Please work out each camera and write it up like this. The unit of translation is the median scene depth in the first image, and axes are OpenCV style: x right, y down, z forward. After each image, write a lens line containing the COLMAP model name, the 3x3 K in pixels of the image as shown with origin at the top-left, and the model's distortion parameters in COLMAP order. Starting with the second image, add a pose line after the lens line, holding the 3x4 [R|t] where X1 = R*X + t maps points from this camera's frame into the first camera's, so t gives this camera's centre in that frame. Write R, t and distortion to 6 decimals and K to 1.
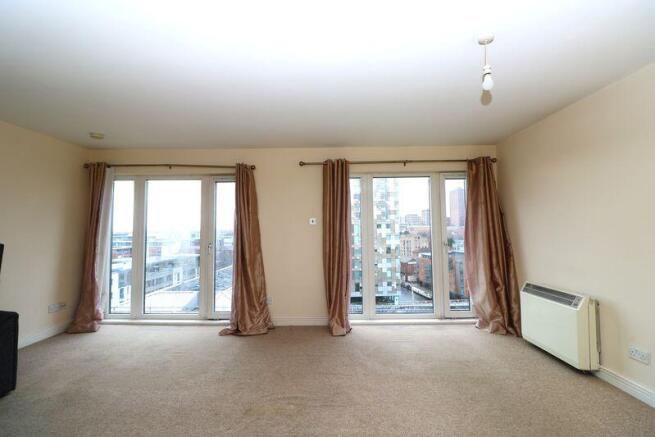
lens RADIAL K [[329.2, 0, 327.6], [0, 329.2, 218.0], [0, 0, 1]] dist [-0.001564, -0.000069]
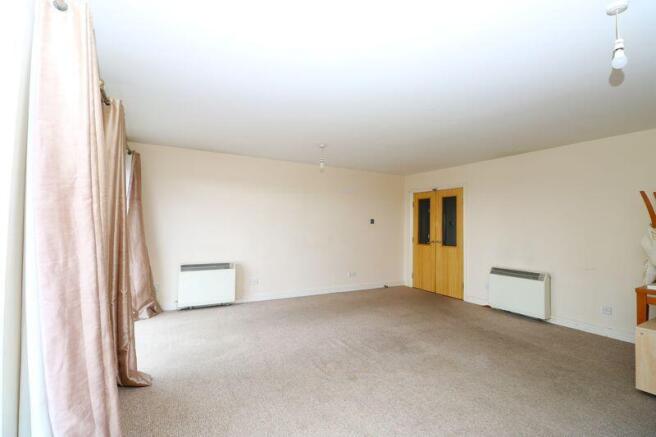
lens RADIAL K [[329.7, 0, 328.0], [0, 329.7, 220.2], [0, 0, 1]] dist [-0.001564, -0.000069]
pose [[-0.558860, 0.011590, 0.829181, -1.046998], [-0.046614, 0.997882, -0.045366, 0.056288], [-0.827951, -0.064005, -0.557136, 1.552759]]
